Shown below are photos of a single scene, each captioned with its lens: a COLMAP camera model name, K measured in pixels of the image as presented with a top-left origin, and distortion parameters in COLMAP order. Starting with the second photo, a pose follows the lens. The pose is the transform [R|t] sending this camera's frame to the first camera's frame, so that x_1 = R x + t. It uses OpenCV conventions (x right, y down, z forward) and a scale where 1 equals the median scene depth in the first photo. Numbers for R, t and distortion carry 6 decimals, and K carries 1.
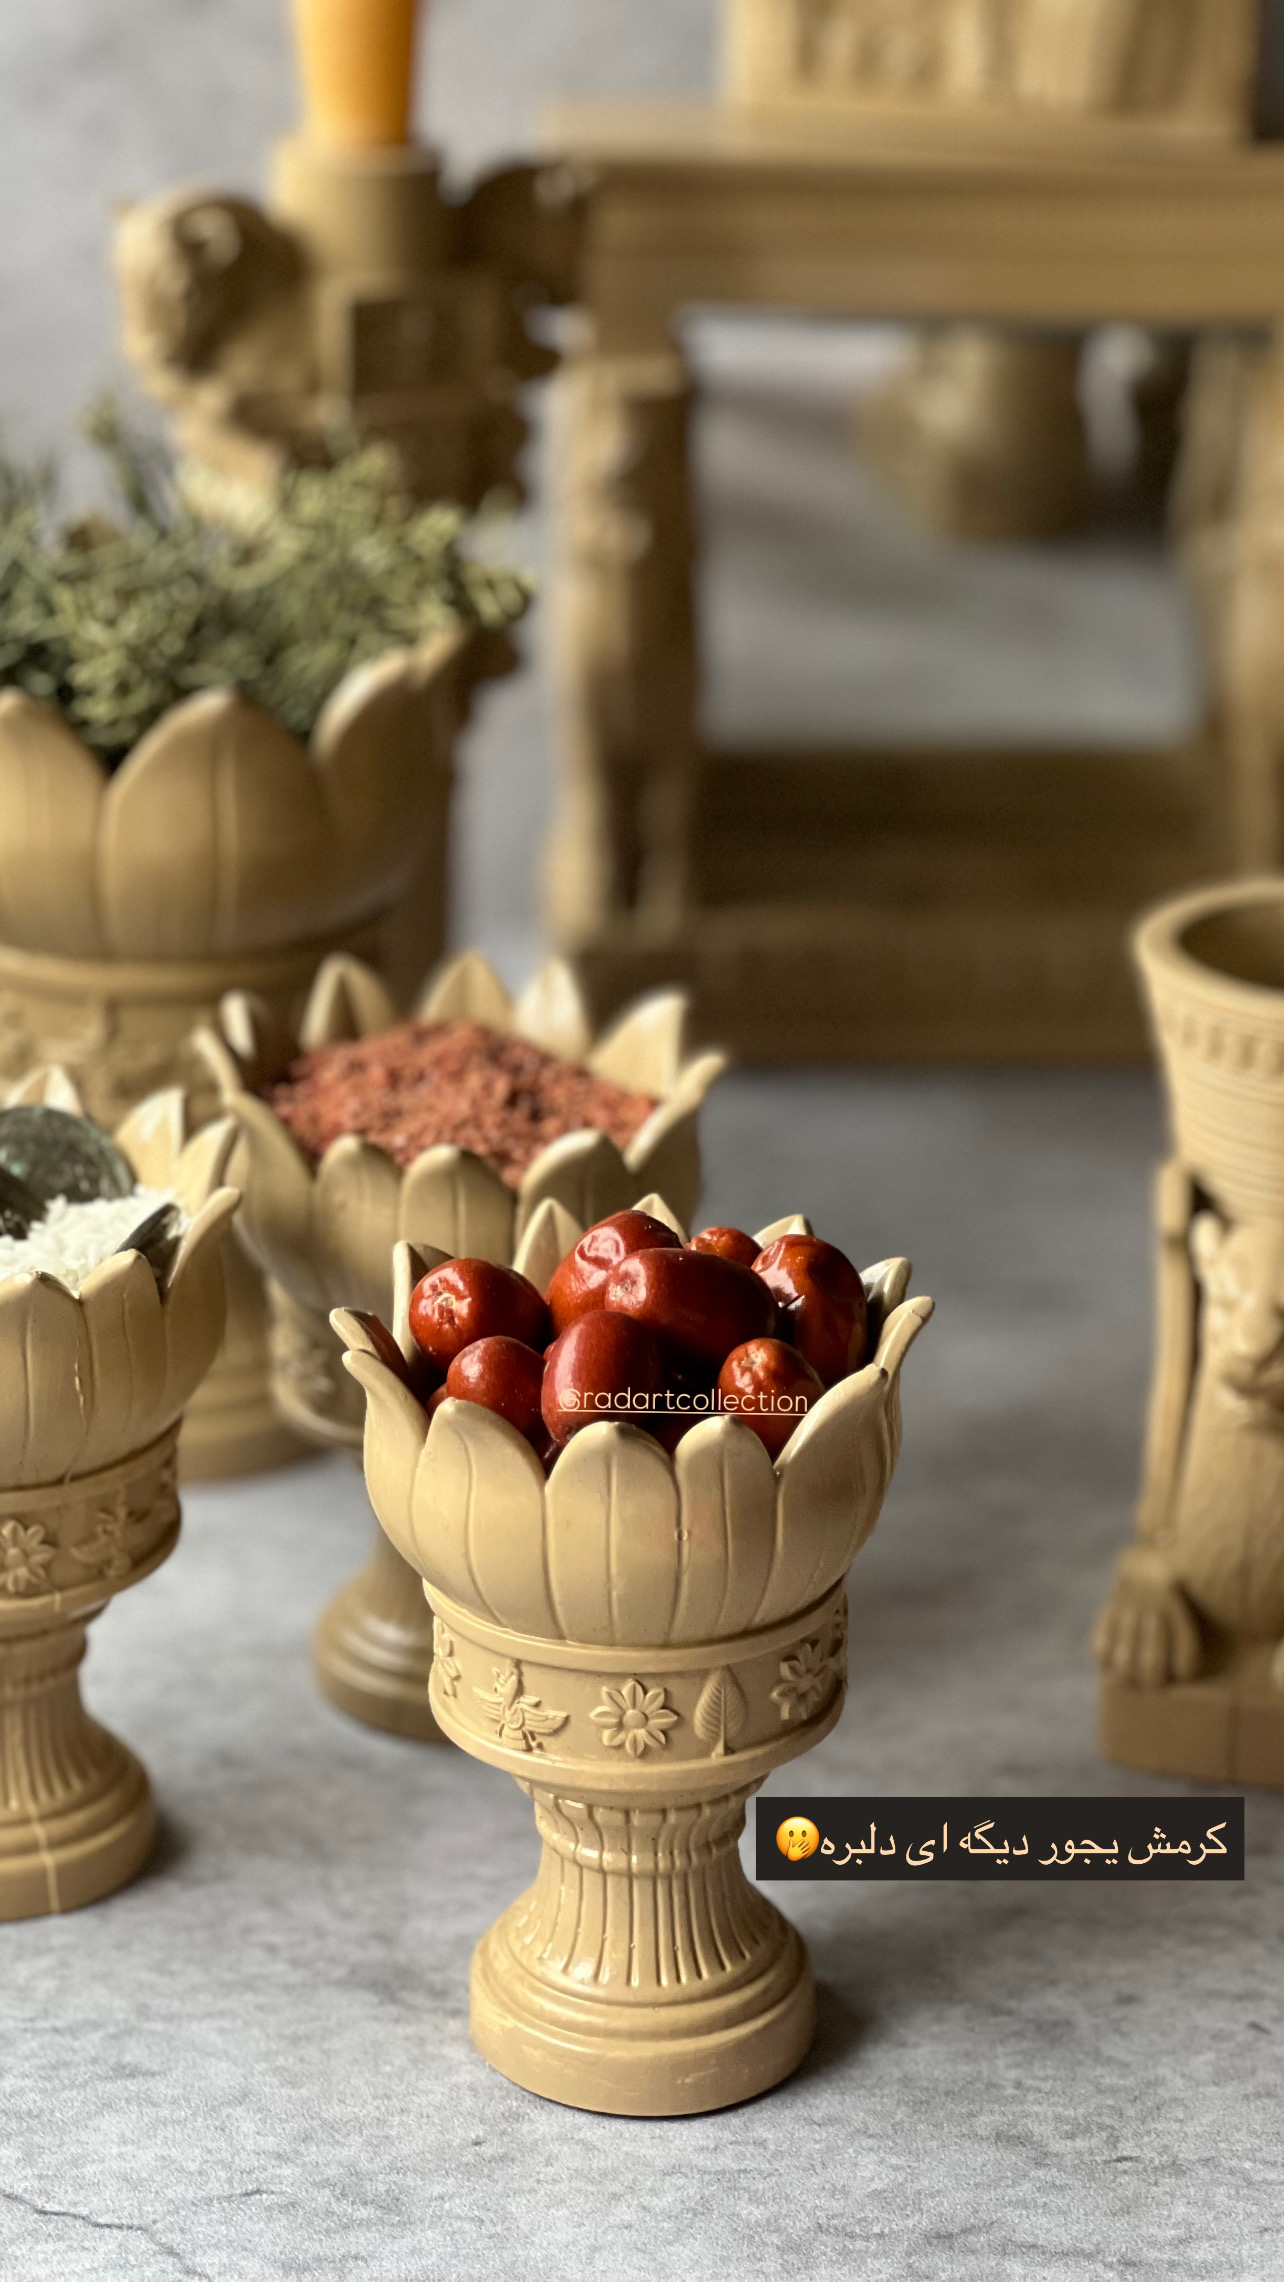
lens RADIAL K [[5051.7, 0, 642.0], [0, 5051.7, 1141.0], [0, 0, 1]] dist [0.191038, 0.525910]
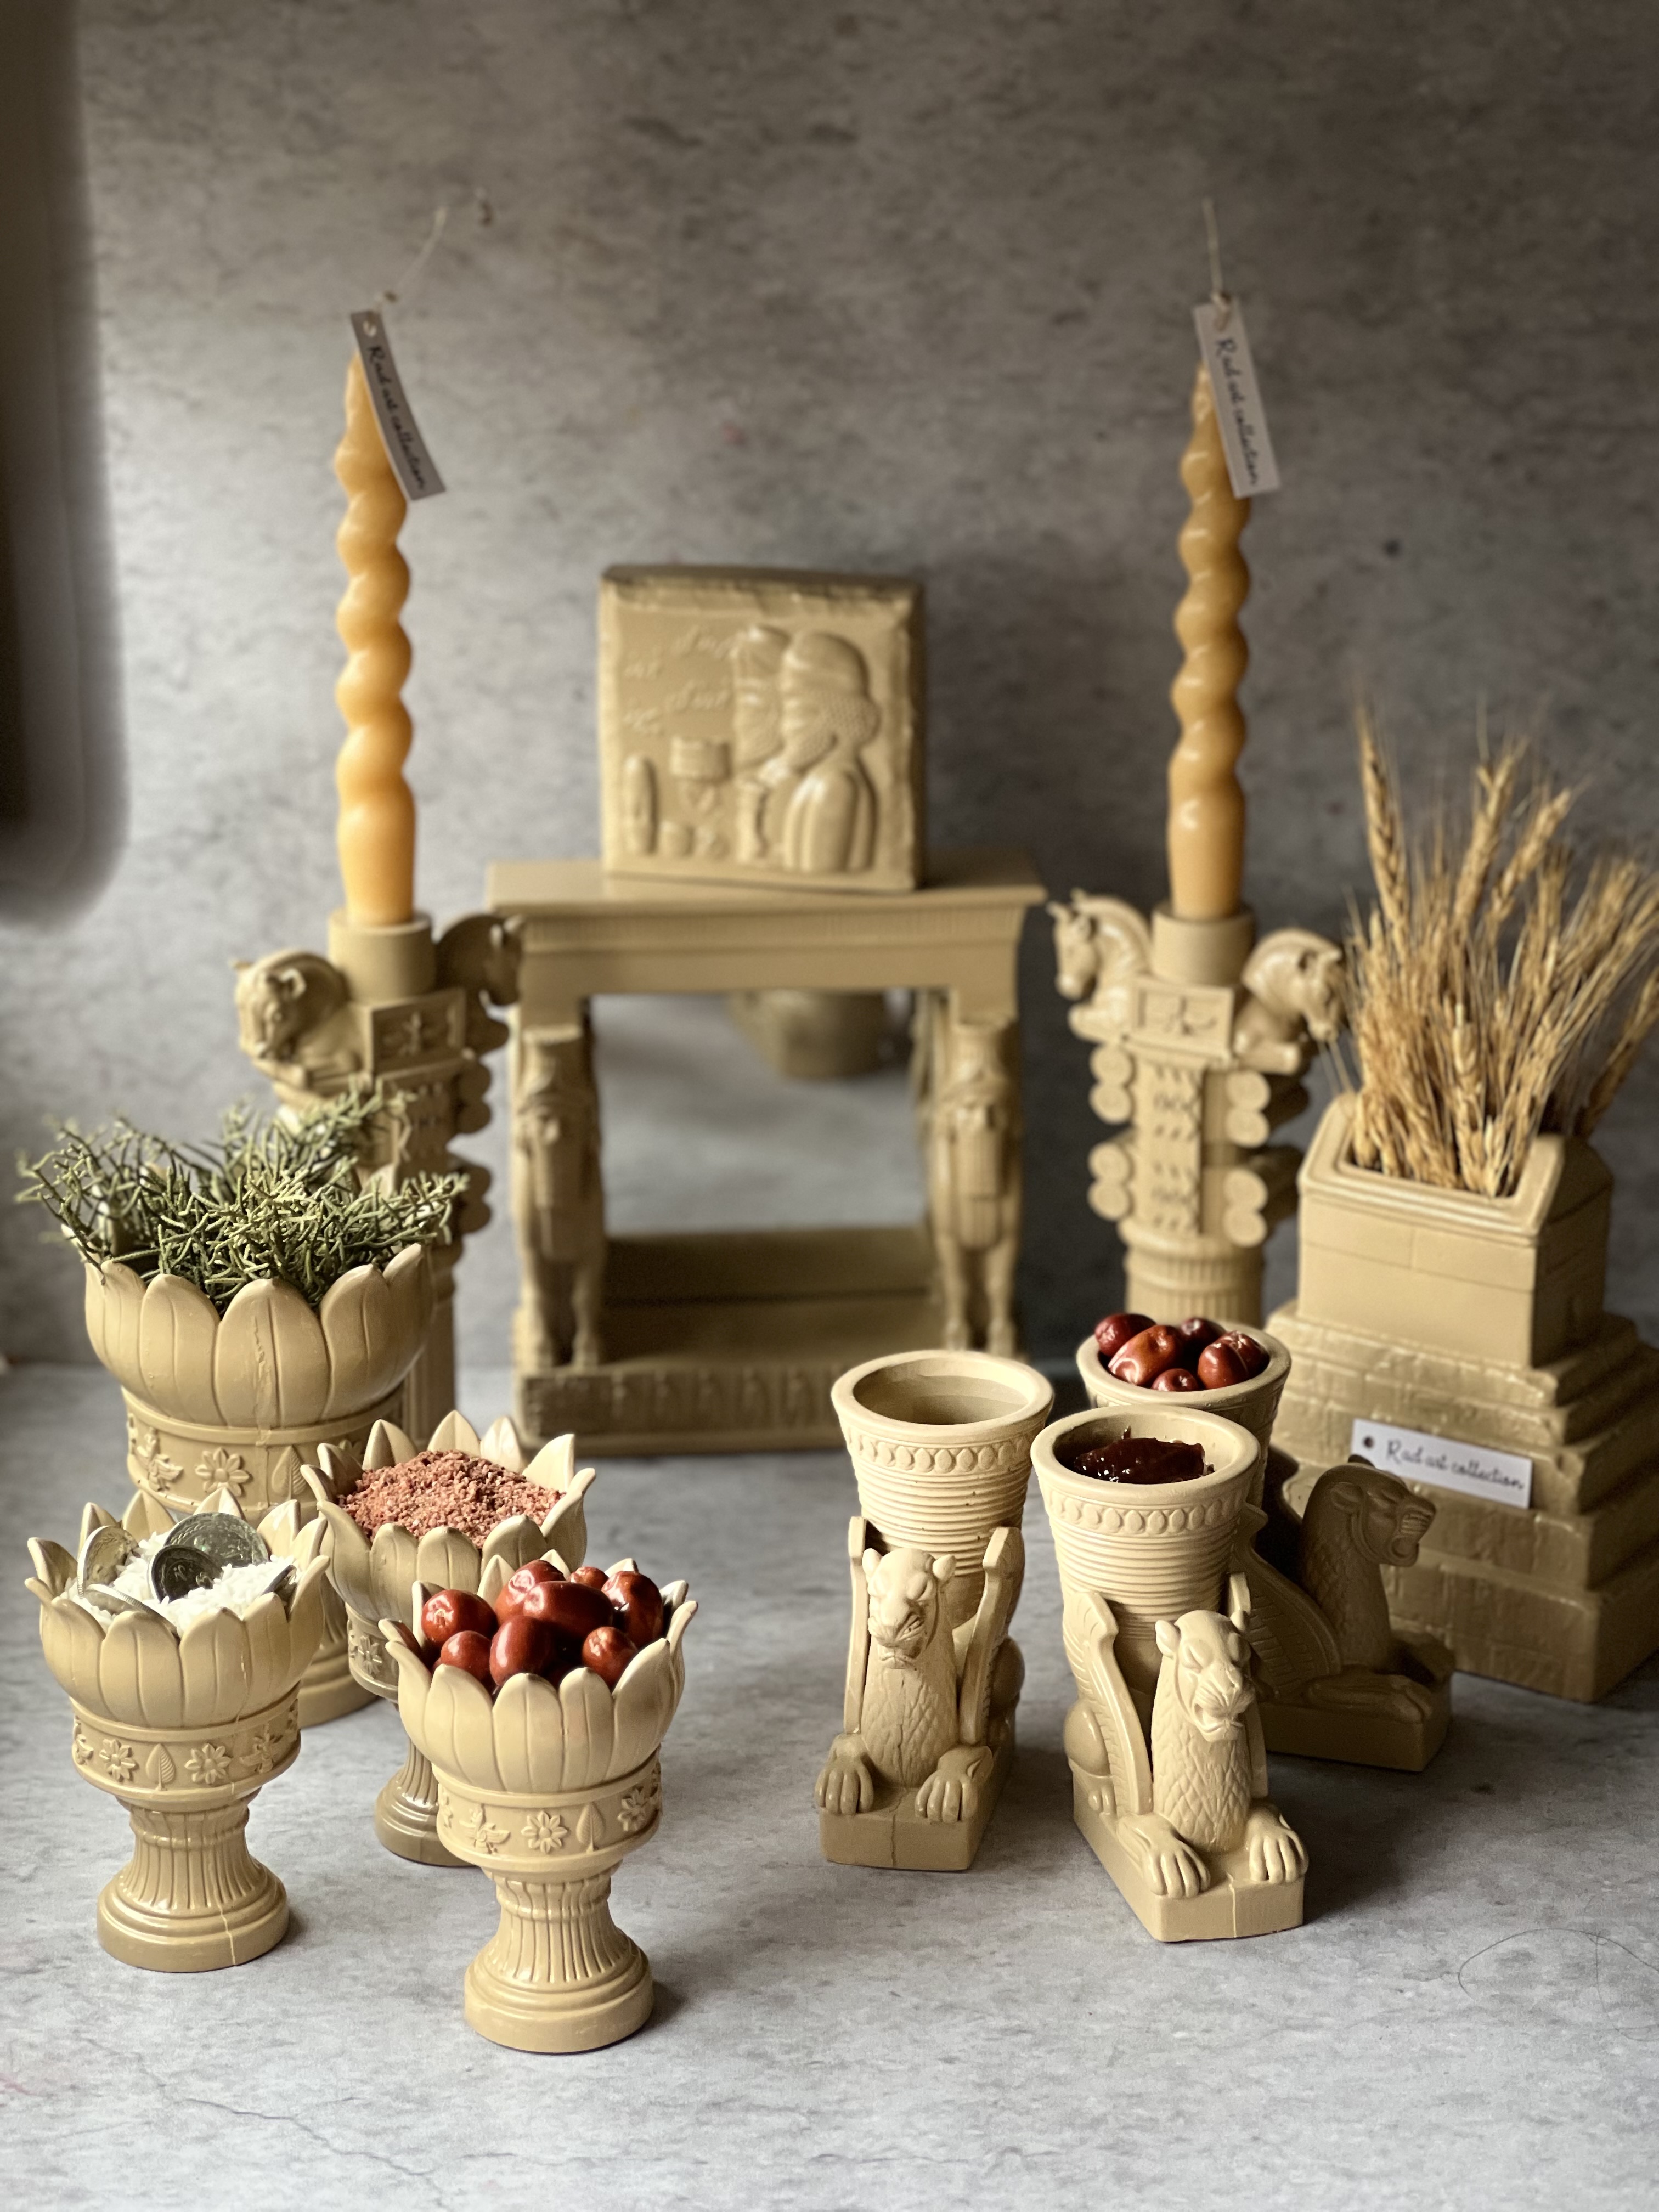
lens RADIAL K [[4887.9, 0, 820.4], [0, 4887.9, 1057.0], [0, 0, 1]] dist [0.249141, 0.083474]
pose [[0.999047, -0.033093, 0.028448, 0.056795], [0.035136, 0.996596, -0.074576, -0.033054], [-0.025884, 0.075505, 0.996809, -0.832206]]
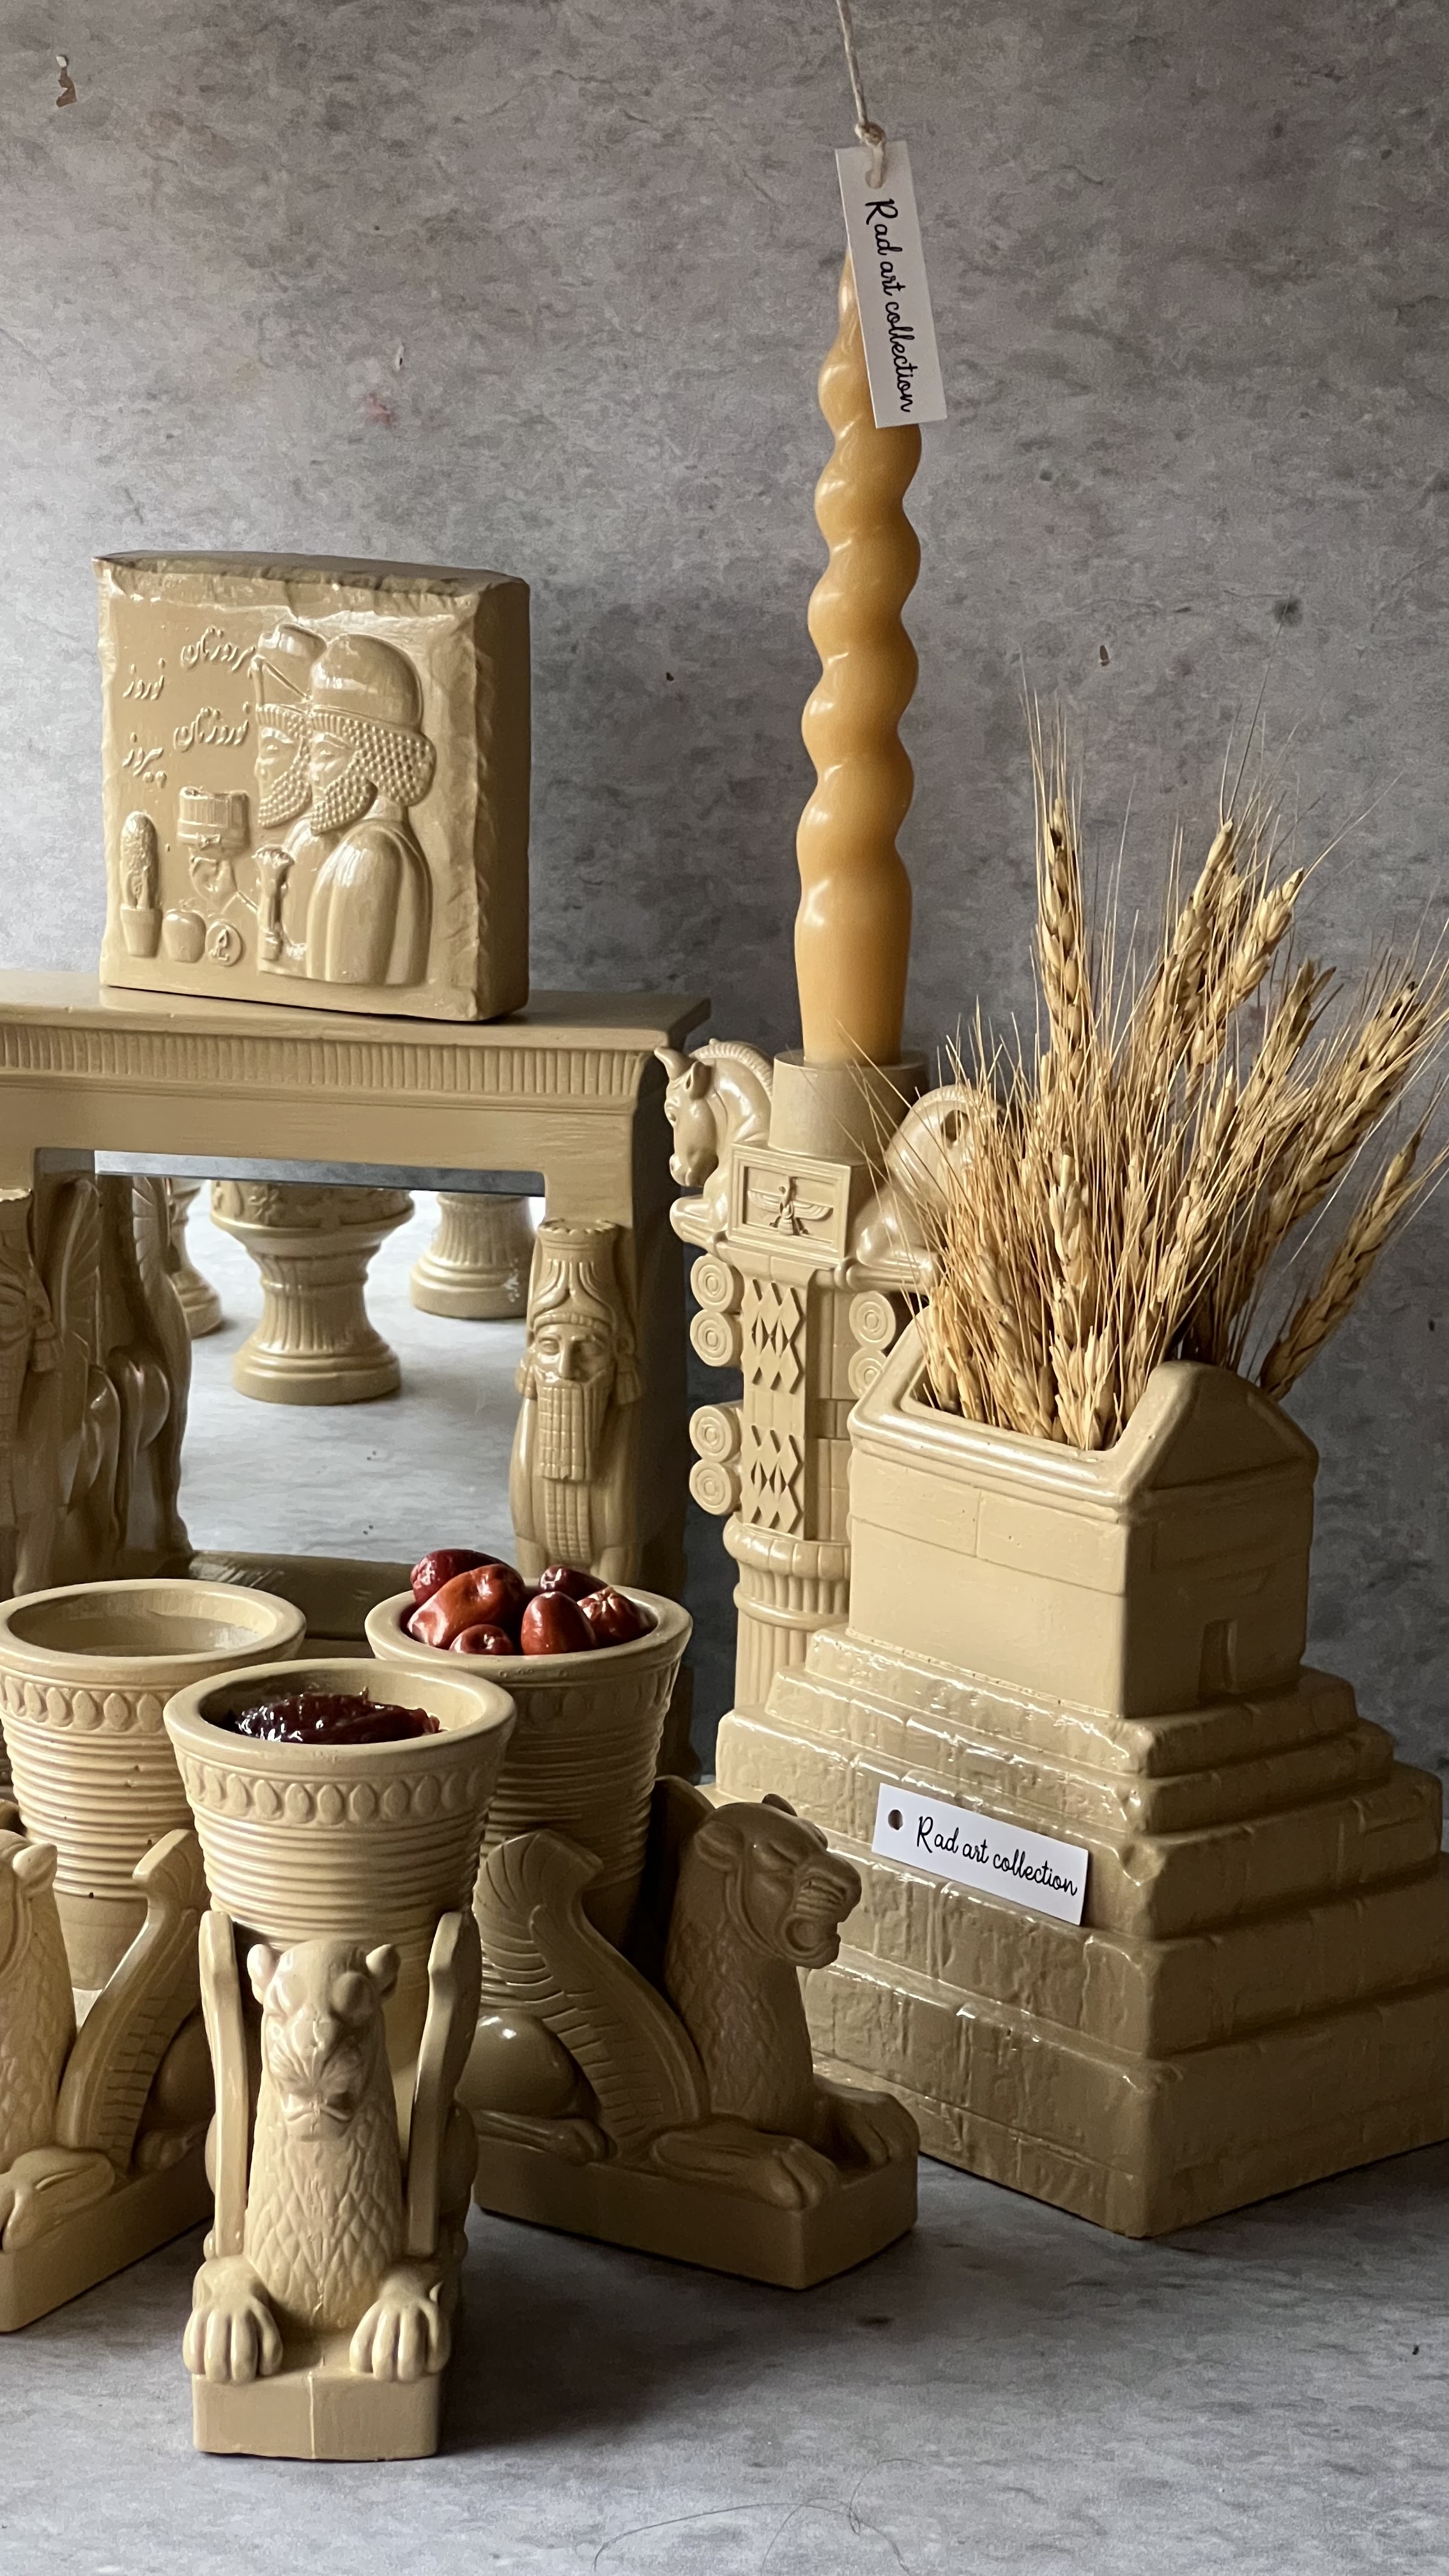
lens RADIAL K [[5702.5, 0, 724.5], [0, 5702.5, 1288.0], [0, 0, 1]] dist [0.191038, 0.525910]
pose [[0.973499, 0.042504, -0.224708, 0.661185], [-0.085667, 0.978810, -0.185989, 0.141888], [0.212041, 0.200310, 0.956512, -0.299213]]
